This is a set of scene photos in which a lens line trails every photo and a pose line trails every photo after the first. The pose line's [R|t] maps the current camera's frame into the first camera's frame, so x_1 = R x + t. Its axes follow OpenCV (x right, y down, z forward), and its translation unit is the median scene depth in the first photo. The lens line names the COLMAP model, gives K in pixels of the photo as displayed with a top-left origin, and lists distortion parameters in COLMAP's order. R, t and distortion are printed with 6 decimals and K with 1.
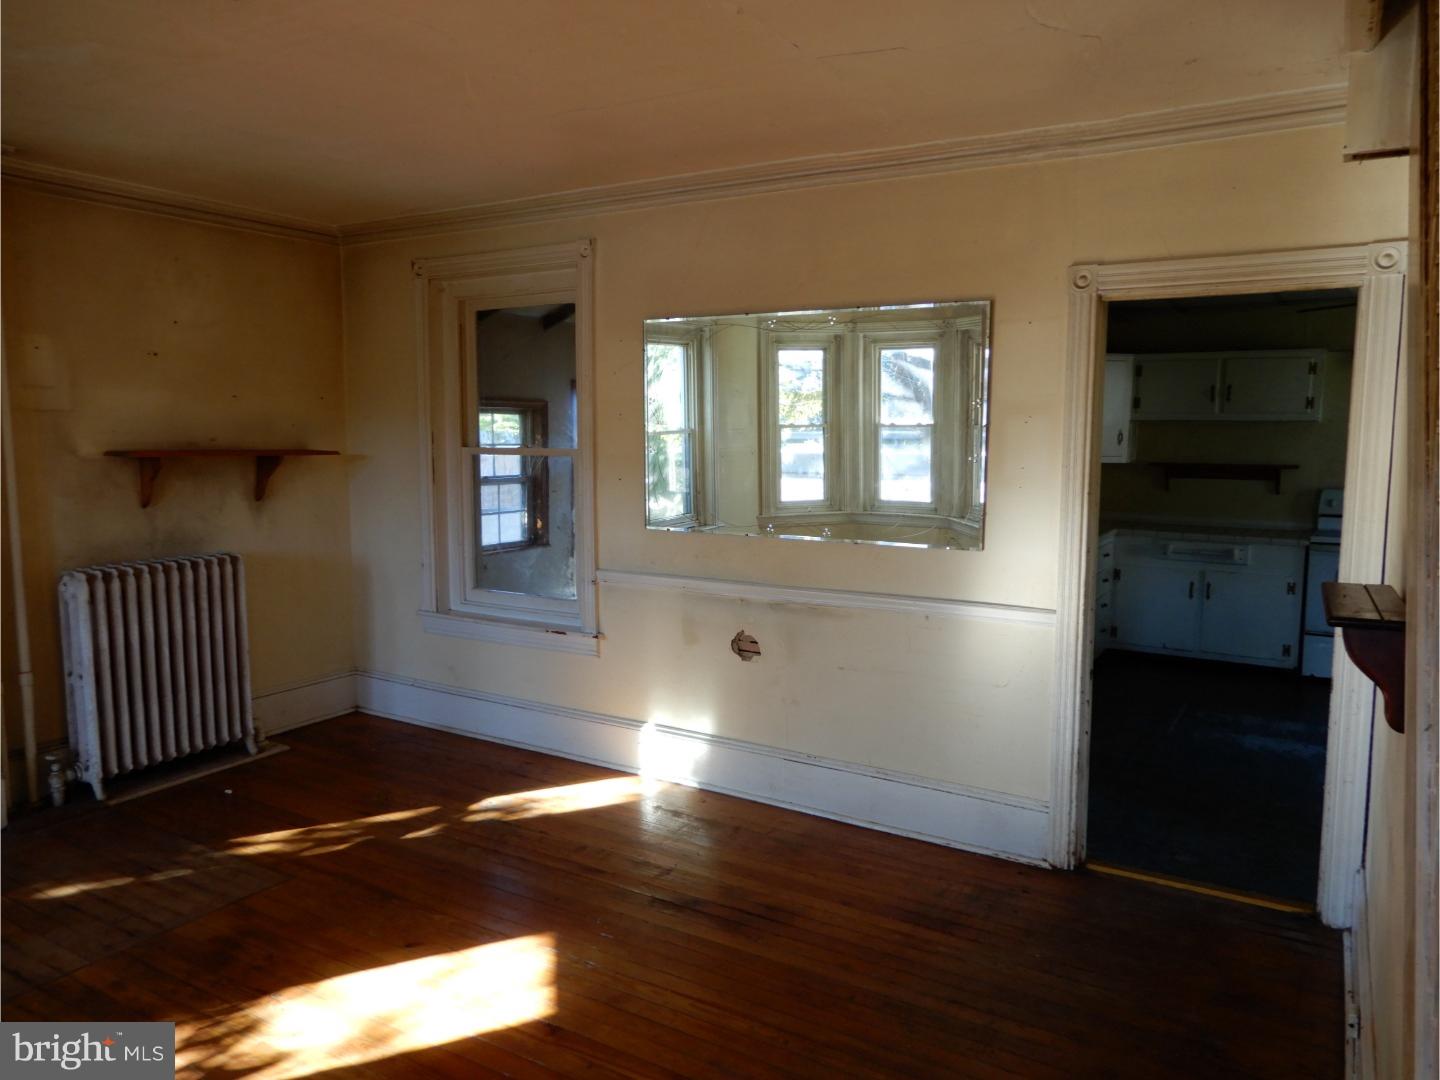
lens RADIAL K [[1019.8, 0, 713.9], [0, 1019.8, 537.0], [0, 0, 1]] dist [-0.001886, 0.003881]
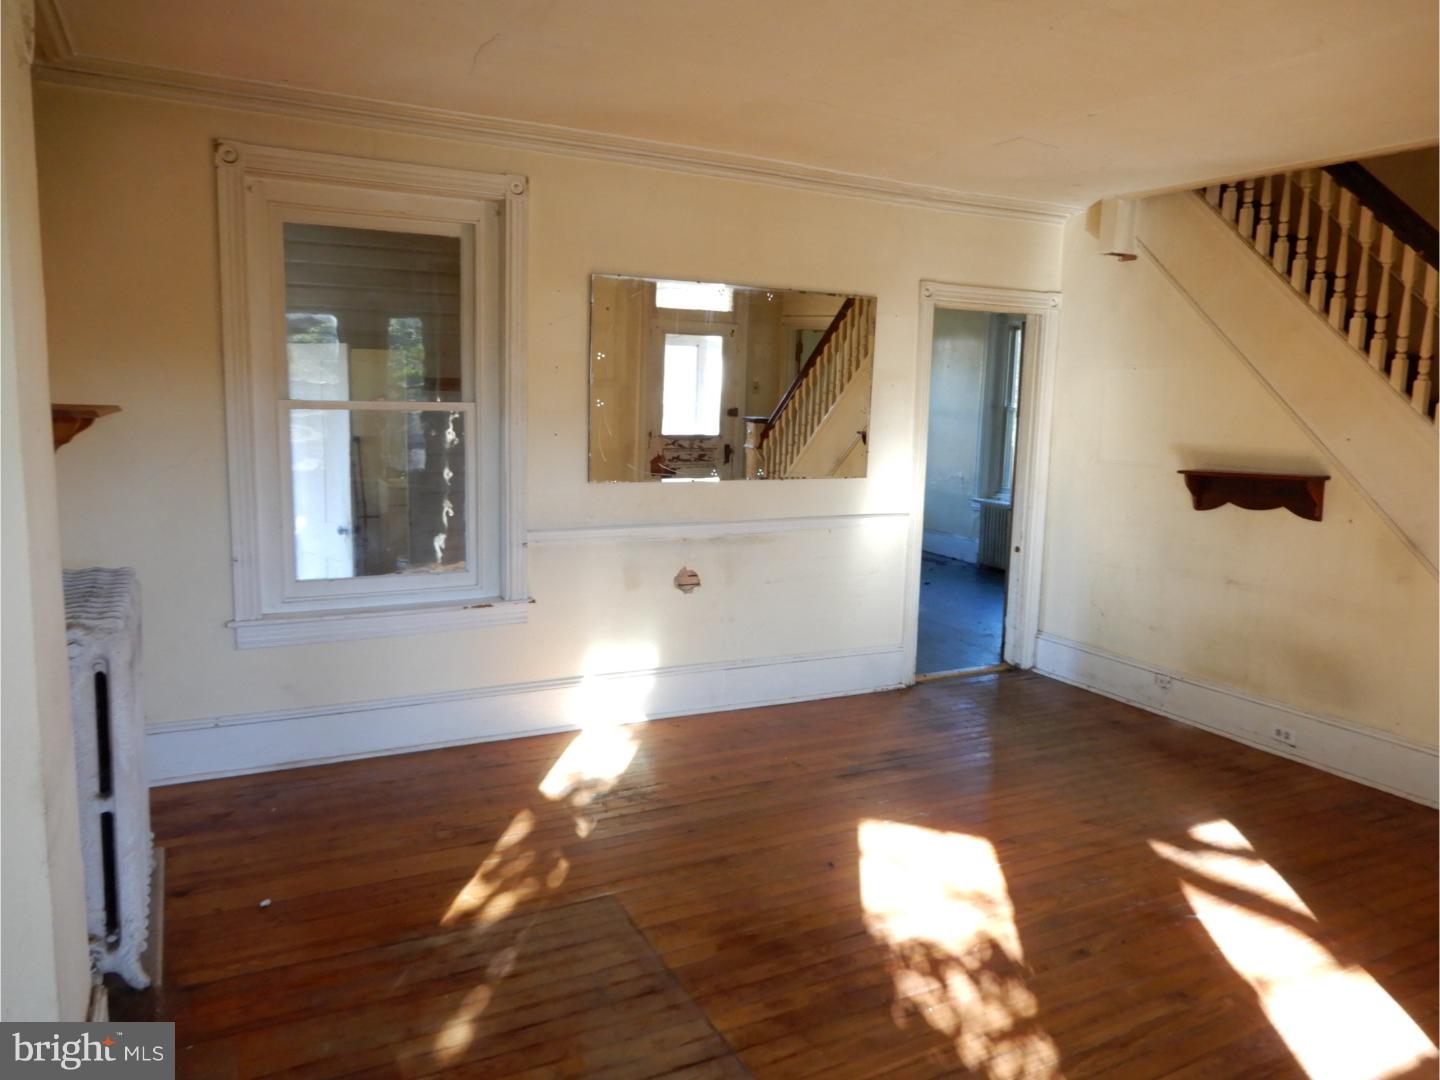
lens RADIAL K [[1027.0, 0, 712.8], [0, 1027.0, 541.2], [0, 0, 1]] dist [0.002203, 0.001463]
pose [[0.517847, -0.115093, 0.847696, -0.900588], [0.069516, 0.993293, 0.092394, -0.037983], [-0.852644, 0.011083, 0.522375, 0.383424]]
